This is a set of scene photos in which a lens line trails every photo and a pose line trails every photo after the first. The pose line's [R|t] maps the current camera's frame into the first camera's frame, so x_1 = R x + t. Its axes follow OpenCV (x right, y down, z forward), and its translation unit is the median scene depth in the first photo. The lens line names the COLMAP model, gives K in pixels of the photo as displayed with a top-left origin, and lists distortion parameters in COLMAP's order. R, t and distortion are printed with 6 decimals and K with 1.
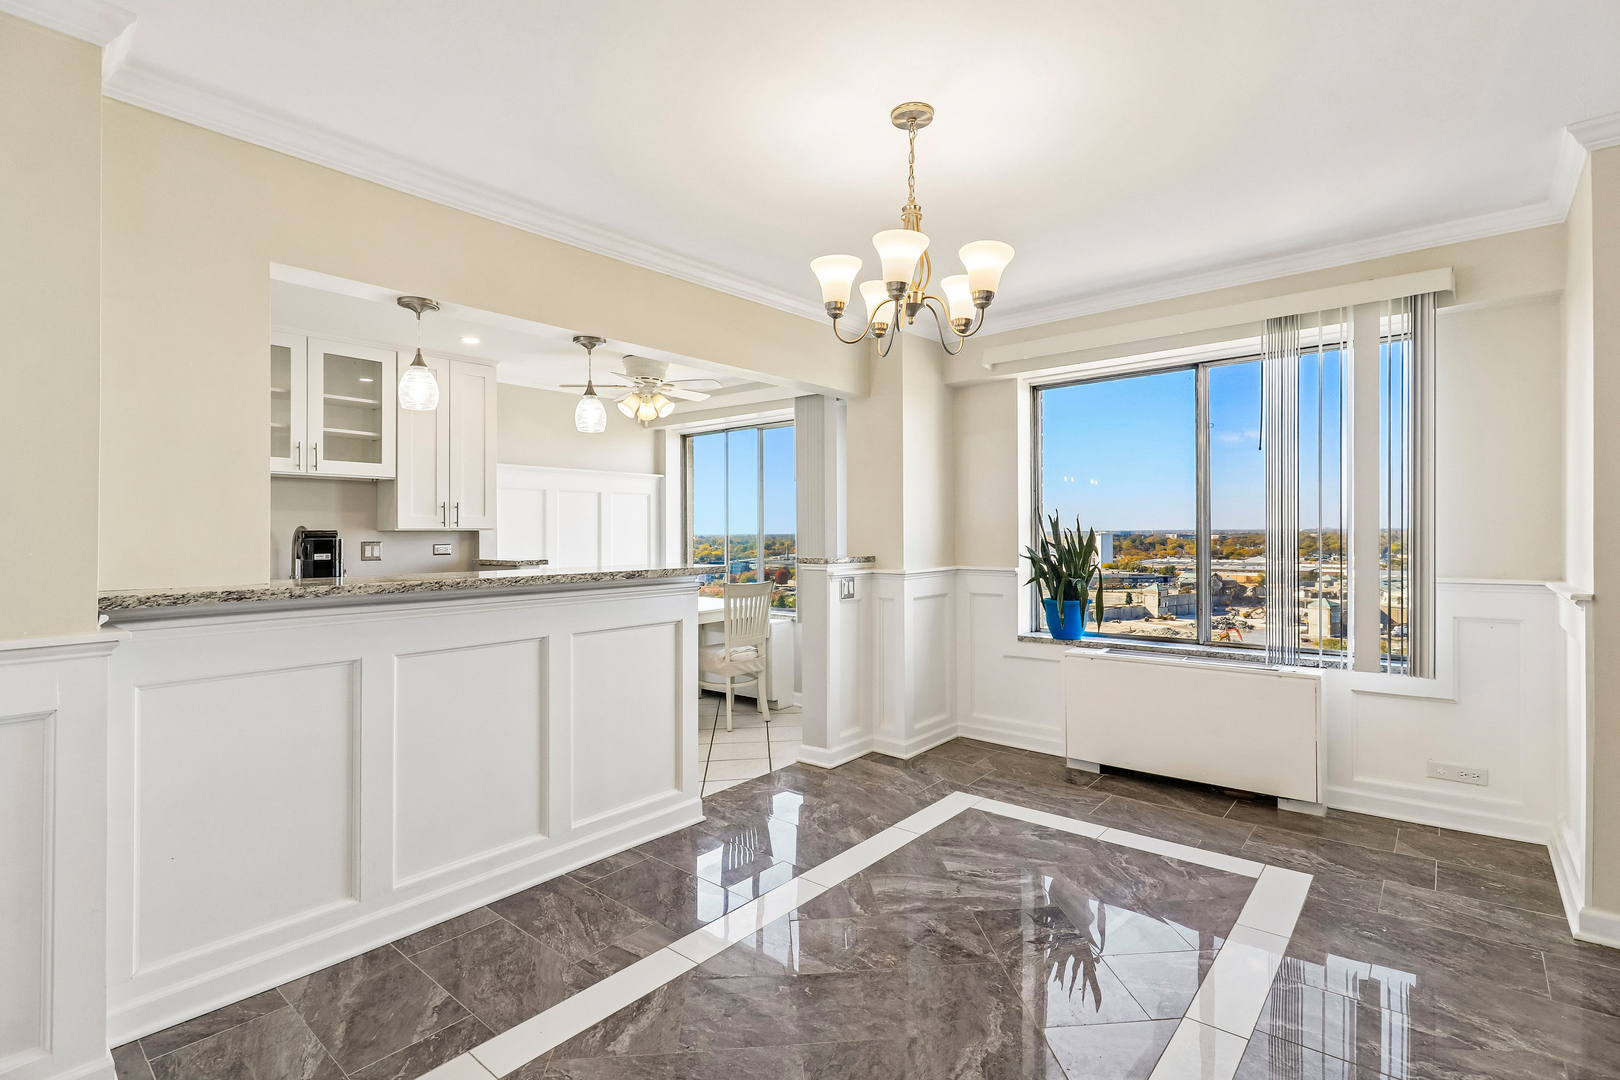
lens RADIAL K [[754.4, 0, 811.3], [0, 754.4, 532.1], [0, 0, 1]] dist [-0.002443, -0.000704]
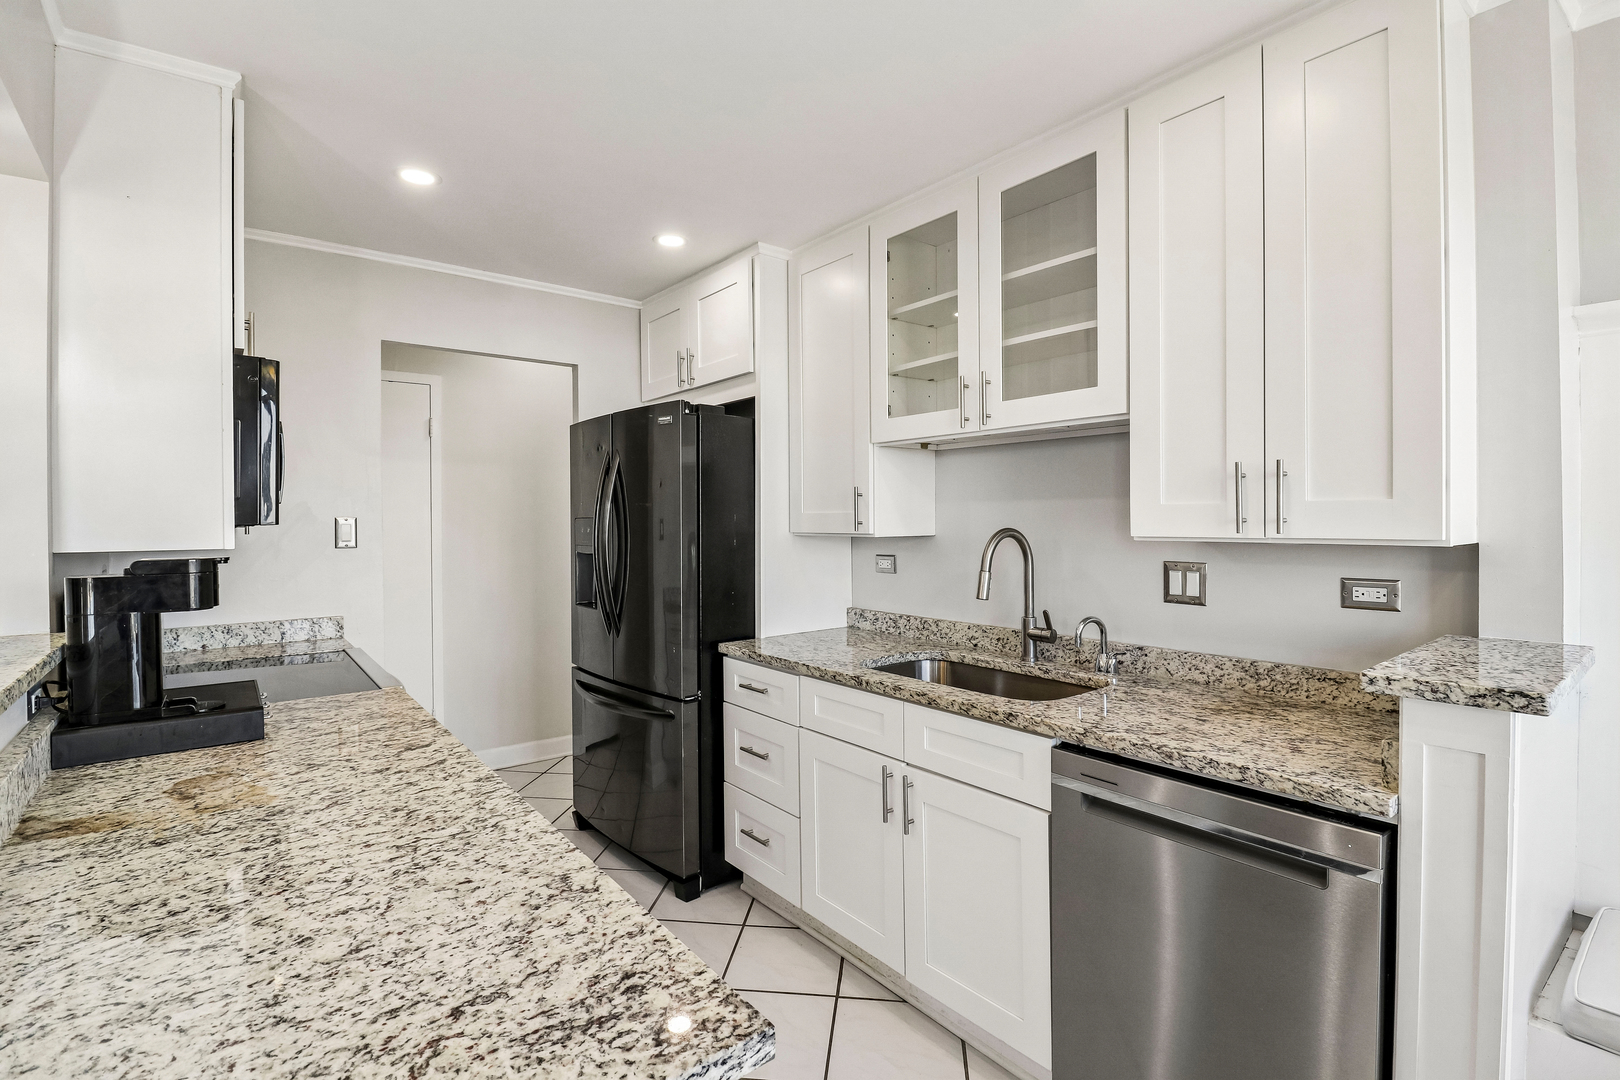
lens RADIAL K [[752.8, 0, 807.5], [0, 752.8, 522.4], [0, 0, 1]] dist [0.003622, -0.014250]
pose [[-0.192335, 0.008750, -0.981290, -0.124843], [0.007283, 0.999945, 0.007489, -0.018541], [0.981302, -0.005706, -0.192389, 1.032850]]
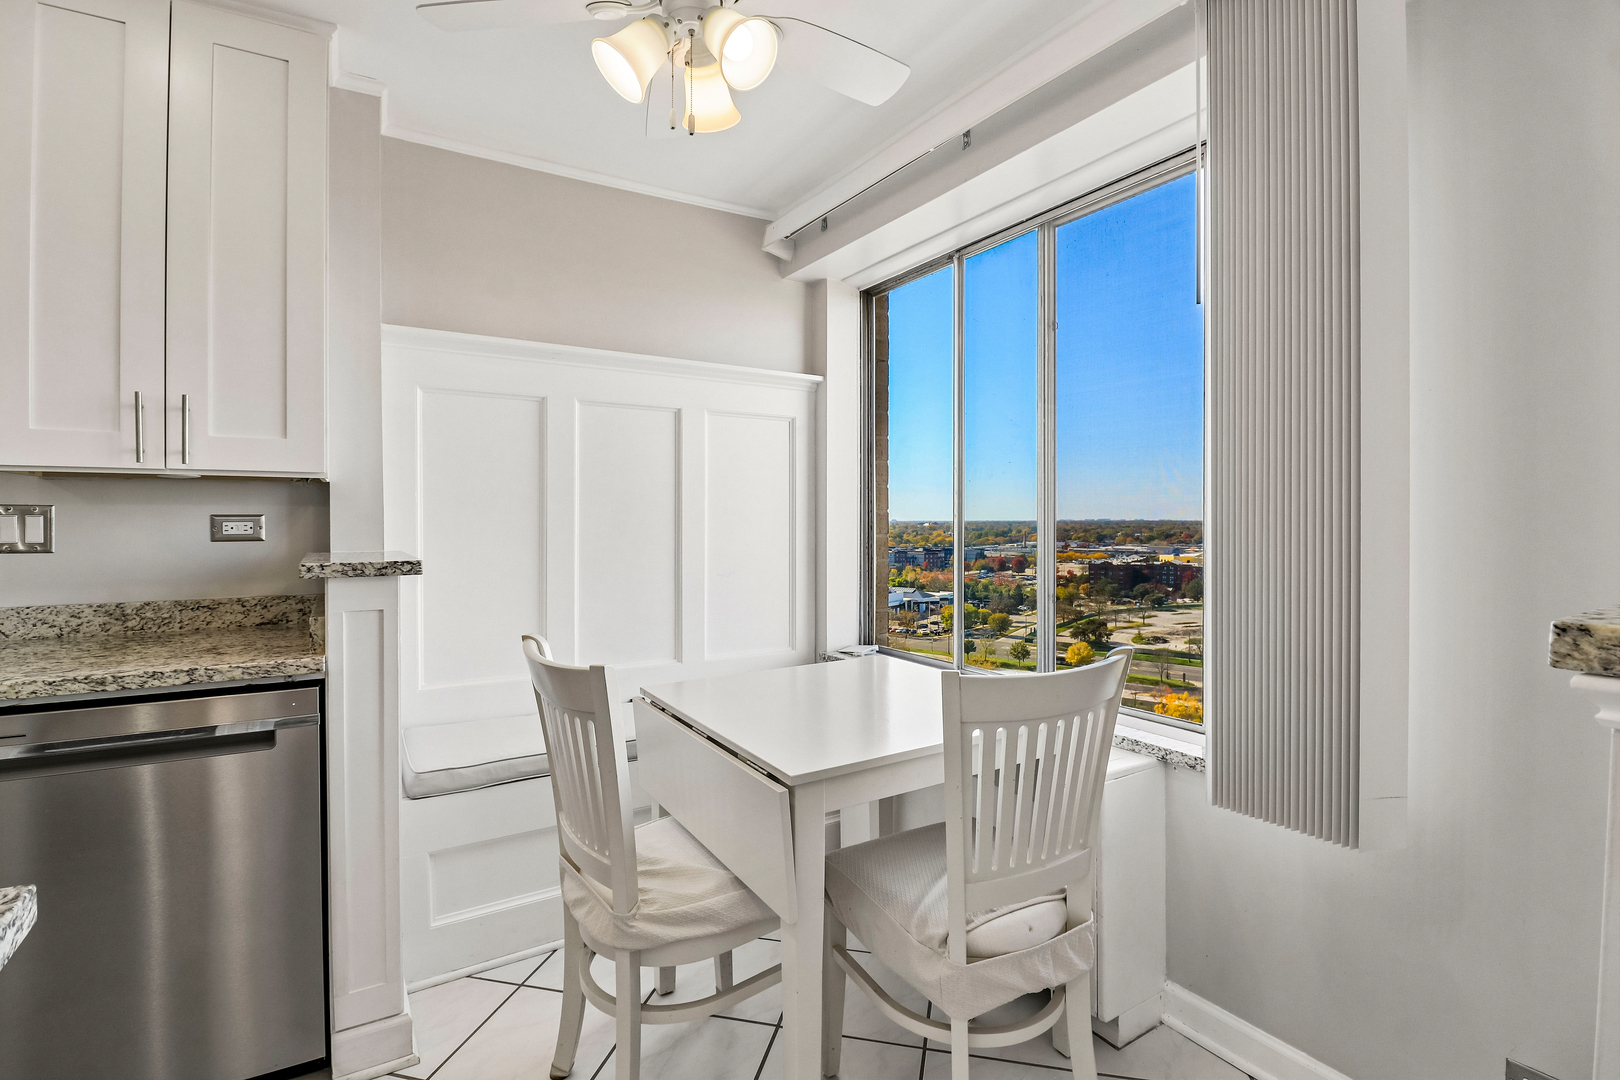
lens RADIAL K [[752.8, 0, 807.5], [0, 752.8, 522.4], [0, 0, 1]] dist [0.003622, -0.014250]
pose [[0.951463, 0.007513, -0.307670, -0.099367], [-0.005752, 0.999961, 0.006627, 0.020249], [0.307708, -0.004536, 0.951470, 0.907508]]
